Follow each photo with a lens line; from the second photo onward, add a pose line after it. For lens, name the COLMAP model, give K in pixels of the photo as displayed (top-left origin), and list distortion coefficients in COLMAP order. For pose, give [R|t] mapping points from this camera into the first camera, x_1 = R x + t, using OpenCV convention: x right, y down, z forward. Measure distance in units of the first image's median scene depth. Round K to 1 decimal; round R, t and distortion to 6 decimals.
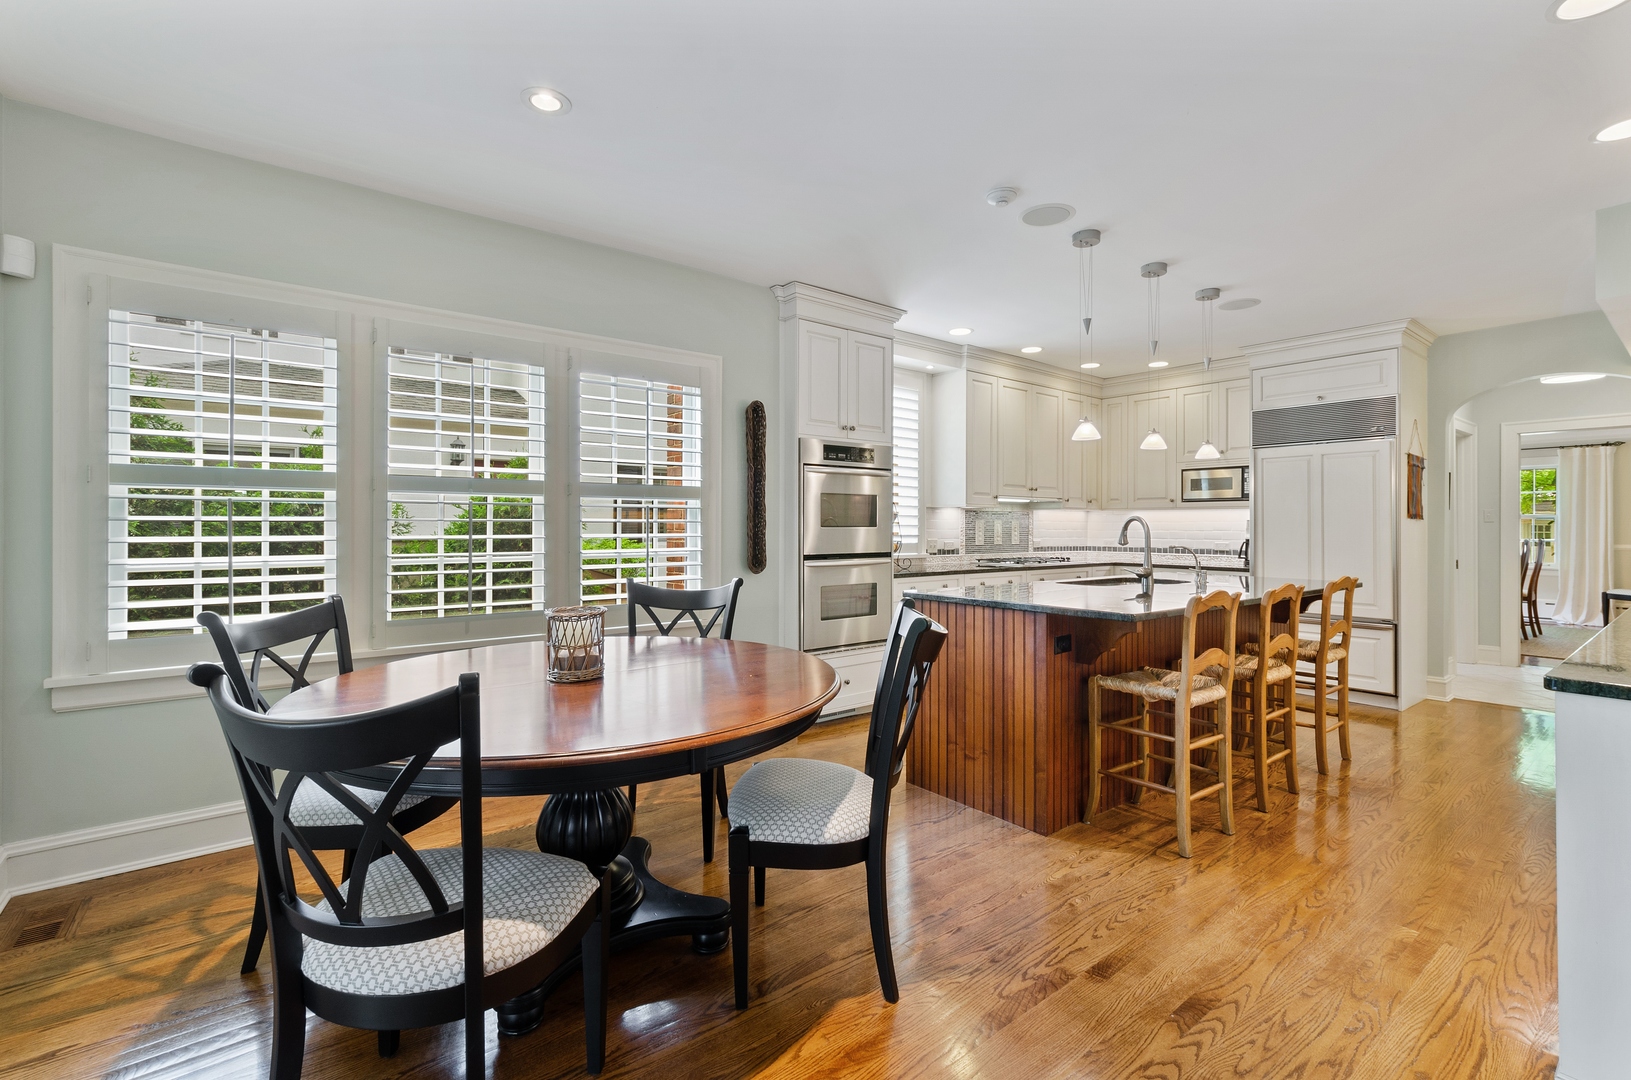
lens RADIAL K [[724.7, 0, 808.0], [0, 724.7, 526.5], [0, 0, 1]] dist [-0.008269, 0.002836]
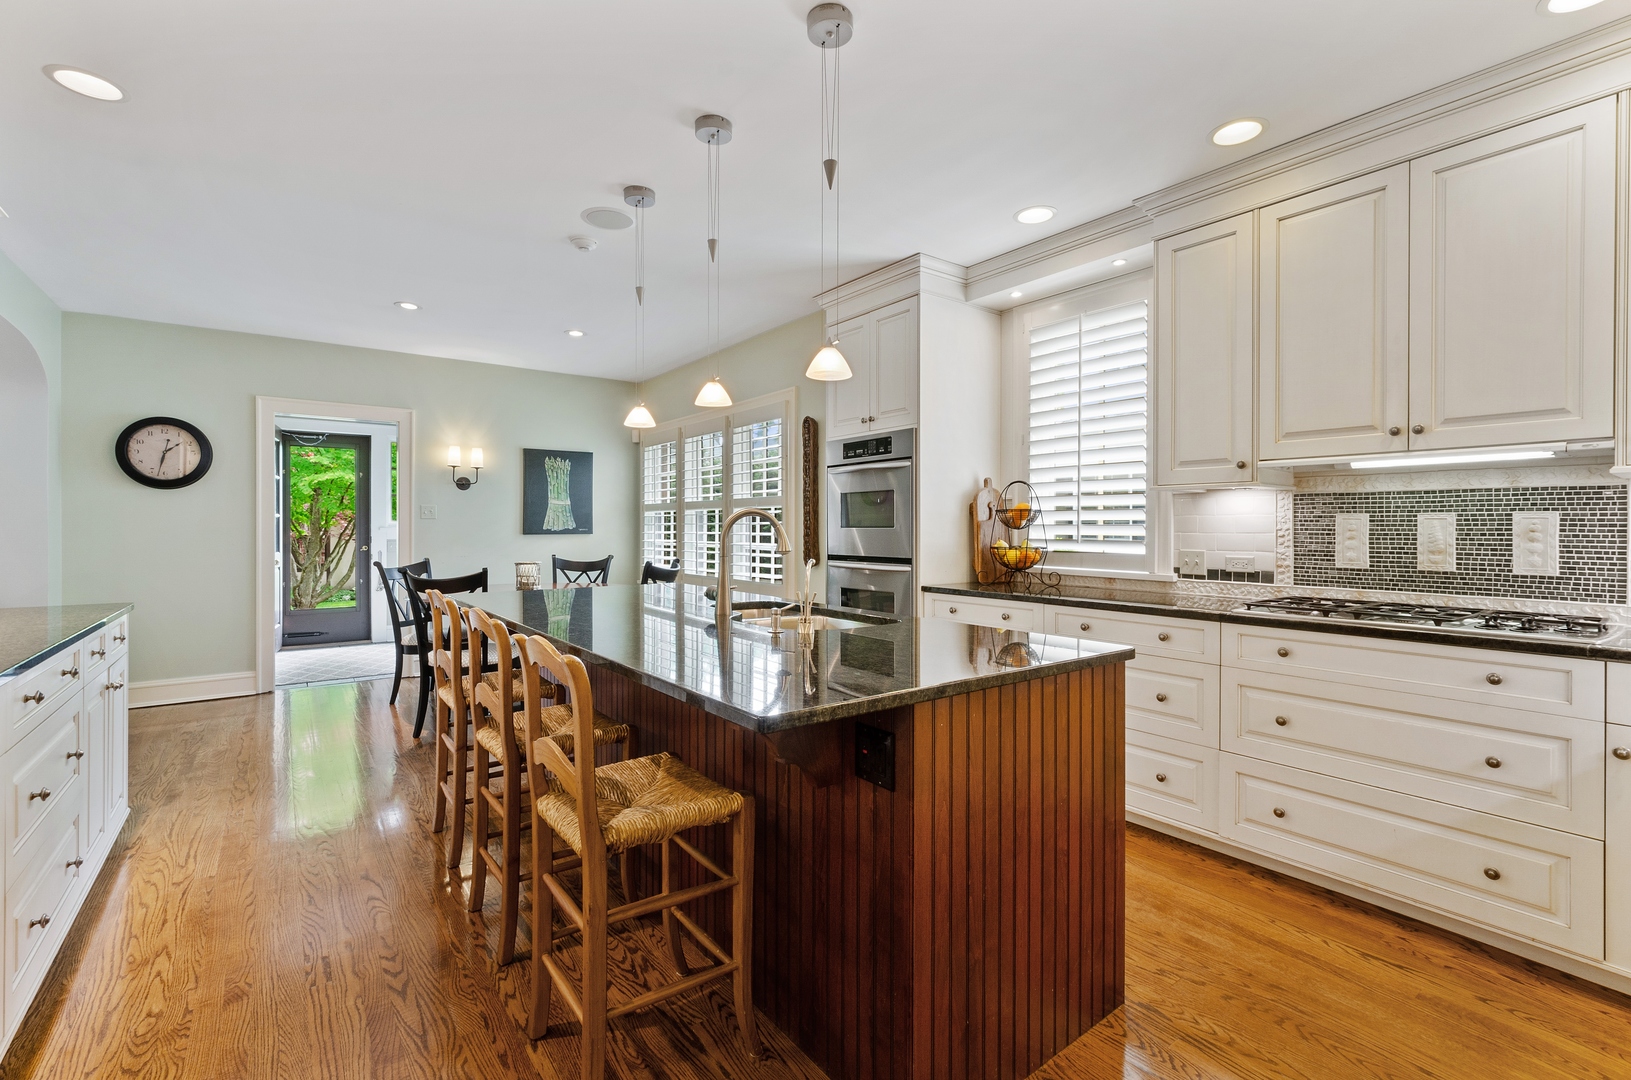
lens RADIAL K [[724.7, 0, 813.0], [0, 724.7, 526.9], [0, 0, 1]] dist [-0.008269, 0.002836]
pose [[-0.019829, -0.002704, -0.999800, 0.888985], [-0.000659, 0.999996, -0.002691, 0.001620], [0.999803, 0.000605, -0.019831, 0.869316]]
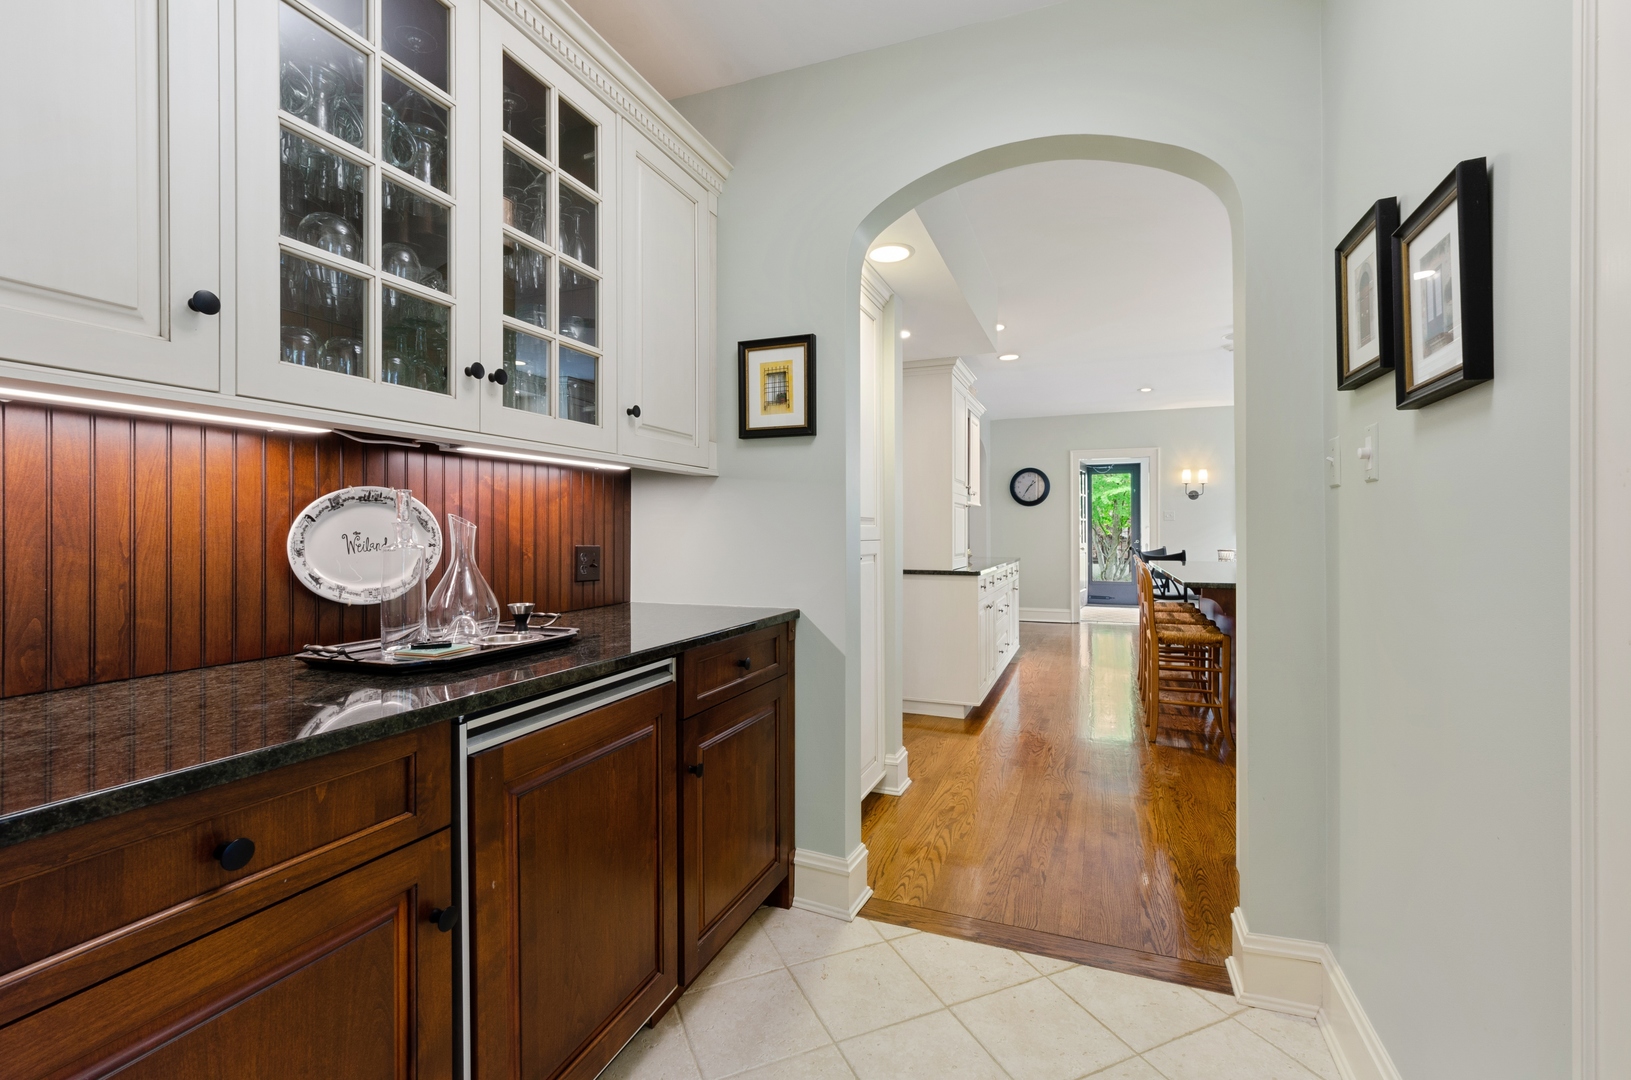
lens RADIAL K [[724.7, 0, 817.1], [0, 724.7, 527.2], [0, 0, 1]] dist [-0.008269, 0.002836]
pose [[-0.857925, -0.003657, -0.513762, 1.249042], [-0.001232, 0.999986, -0.005061, 0.009539], [0.513773, -0.003709, -0.857918, 1.193172]]
